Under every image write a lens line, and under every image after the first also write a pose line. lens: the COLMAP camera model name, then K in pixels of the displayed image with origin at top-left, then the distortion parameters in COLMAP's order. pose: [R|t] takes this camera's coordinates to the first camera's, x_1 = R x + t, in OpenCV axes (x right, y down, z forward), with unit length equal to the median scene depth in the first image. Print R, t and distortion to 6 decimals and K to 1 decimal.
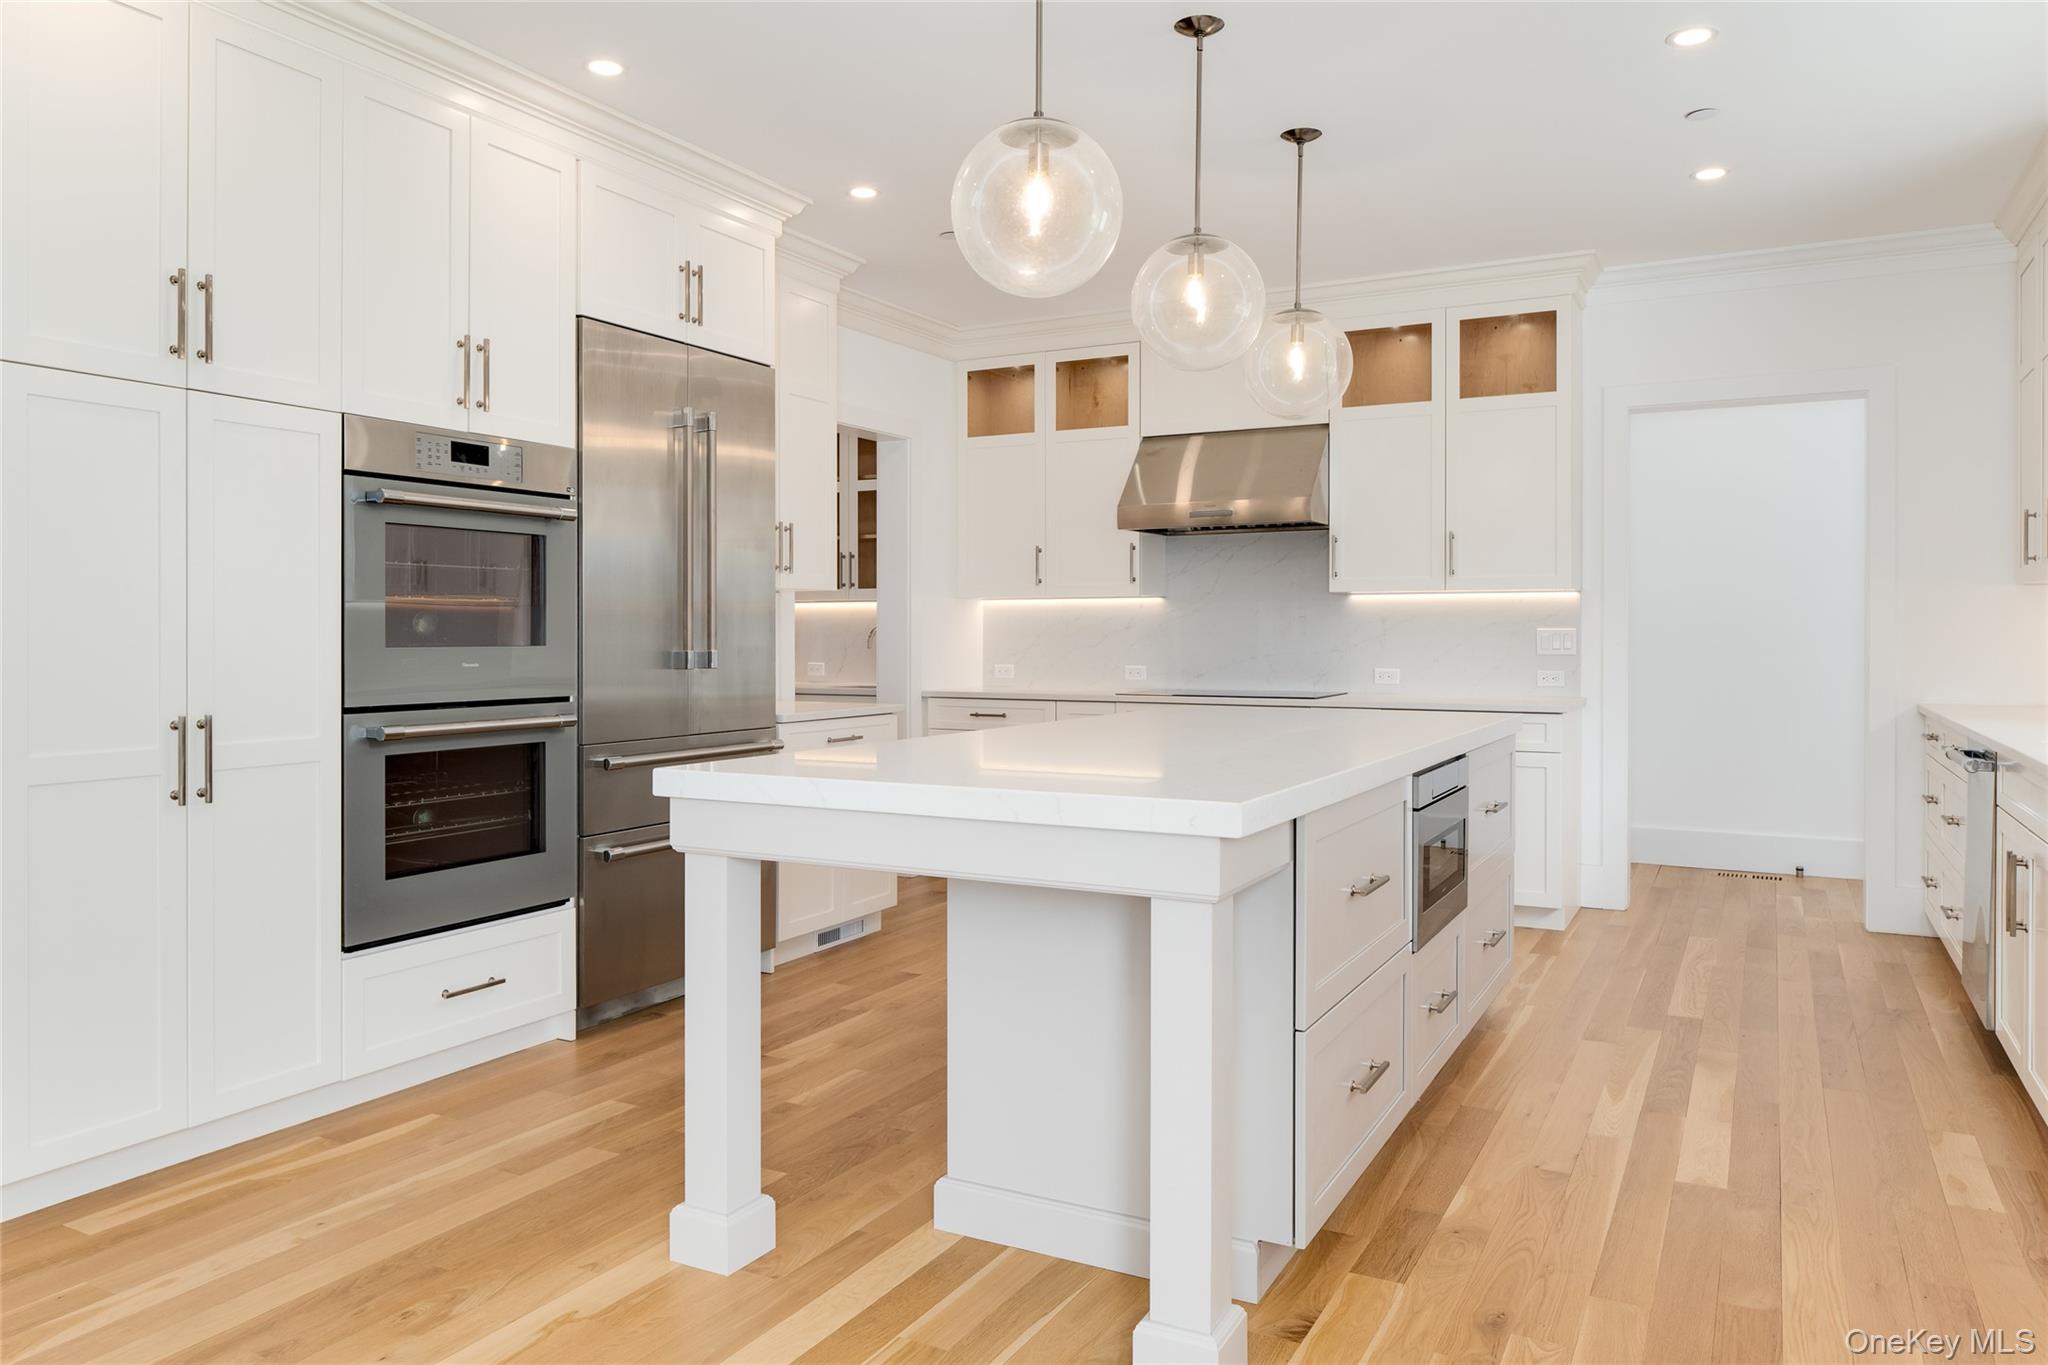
lens RADIAL K [[1426.8, 0, 985.8], [0, 1426.8, 639.4], [0, 0, 1]] dist [0.002358, 0.003817]
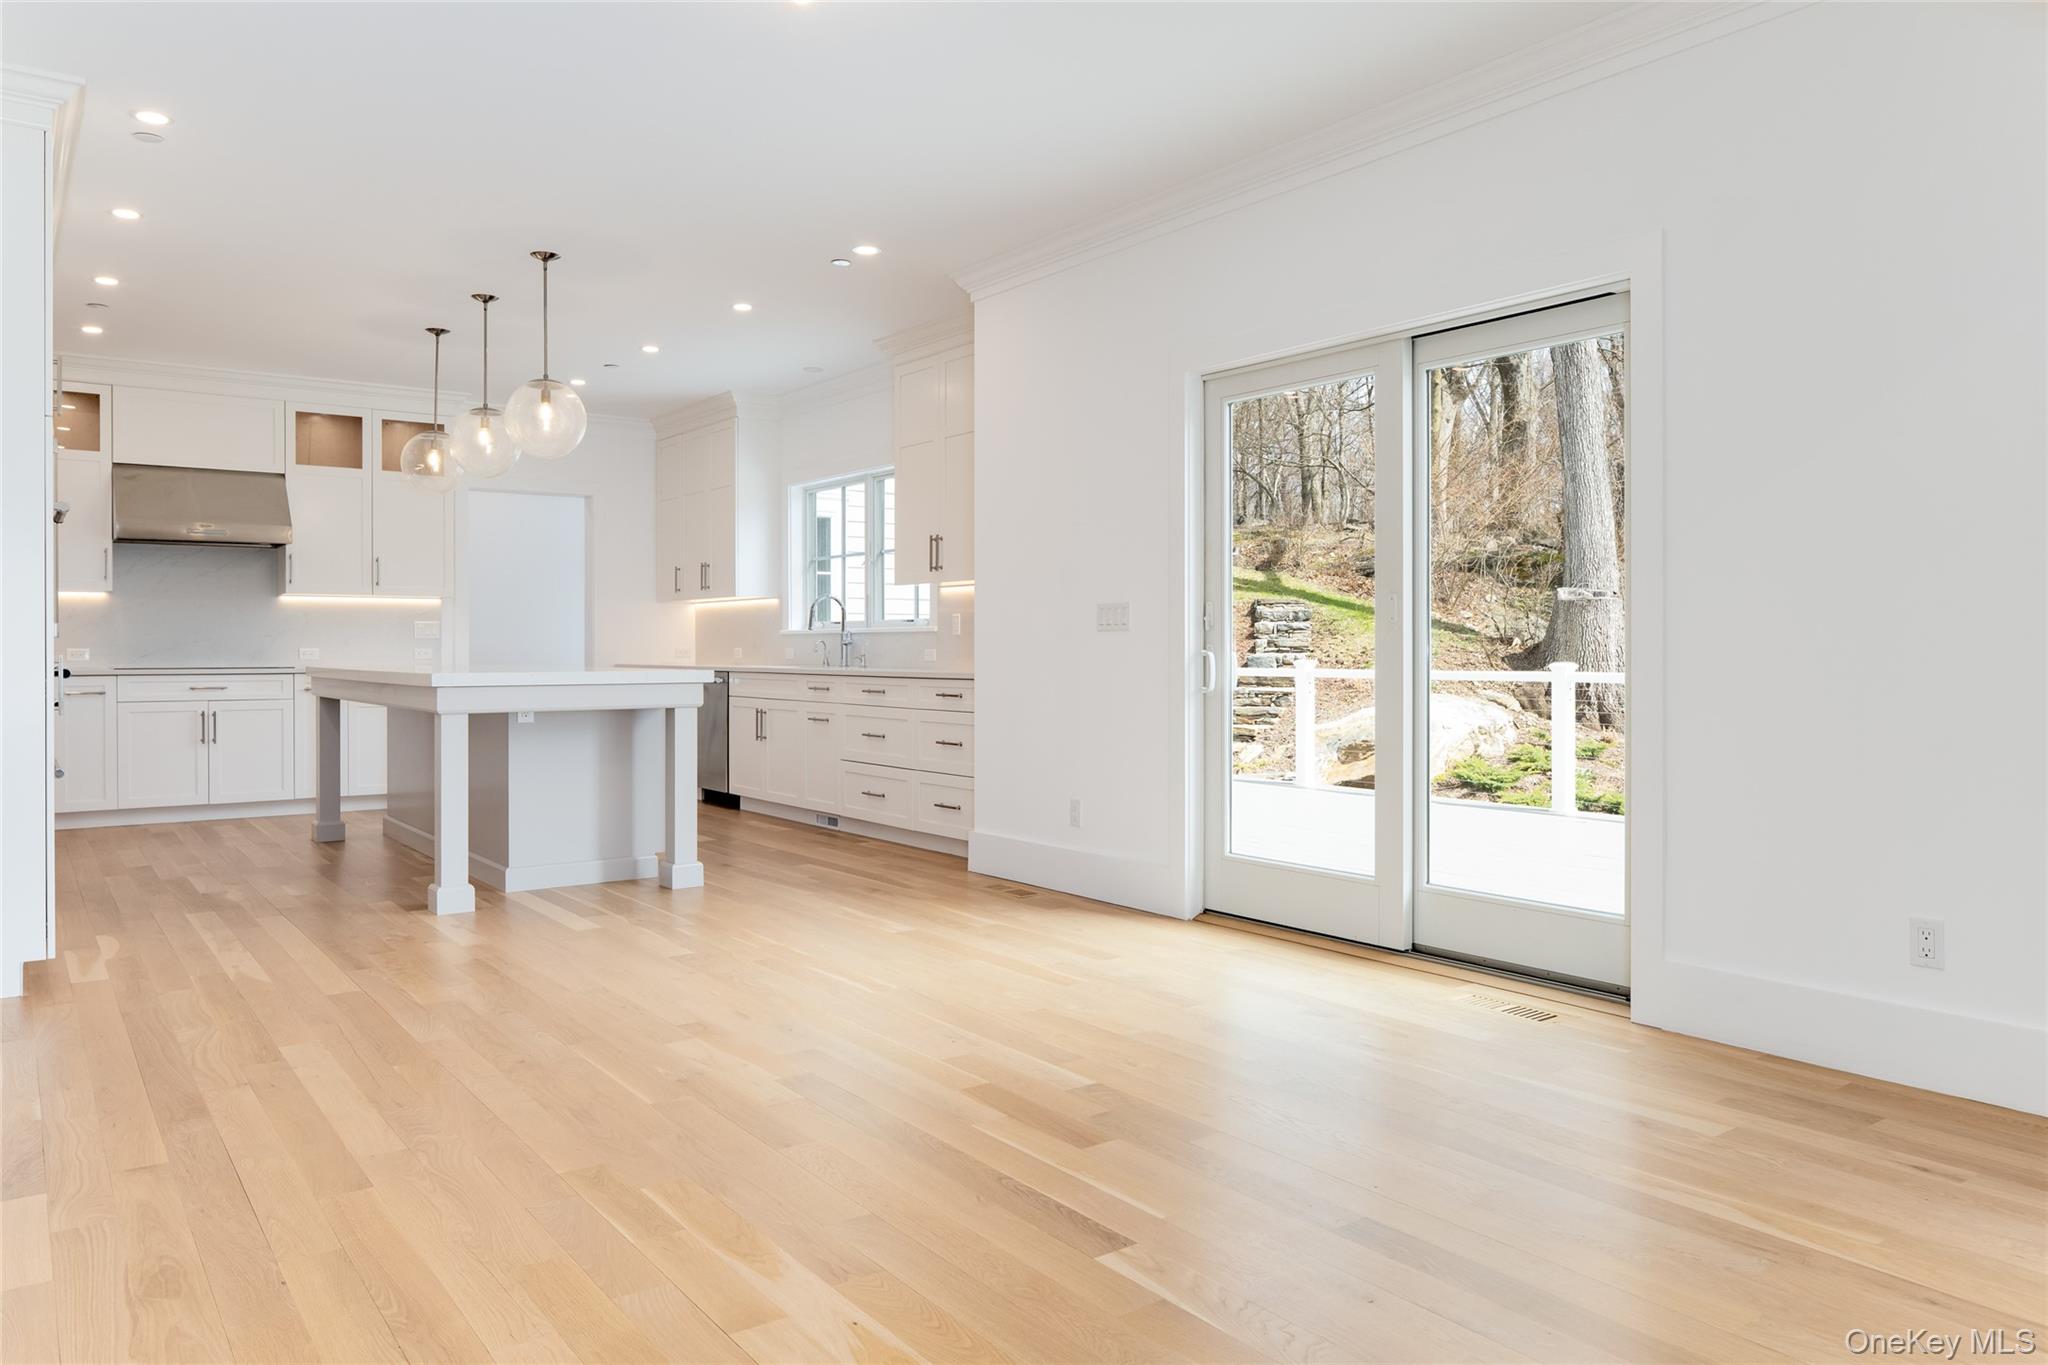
lens RADIAL K [[1426.8, 0, 985.8], [0, 1426.8, 639.4], [0, 0, 1]] dist [0.002358, 0.003817]
pose [[0.448135, 0.007911, 0.893931, -0.744539], [0.001565, 0.999952, -0.009633, 0.028315], [-0.893965, 0.005716, 0.448101, -0.268981]]
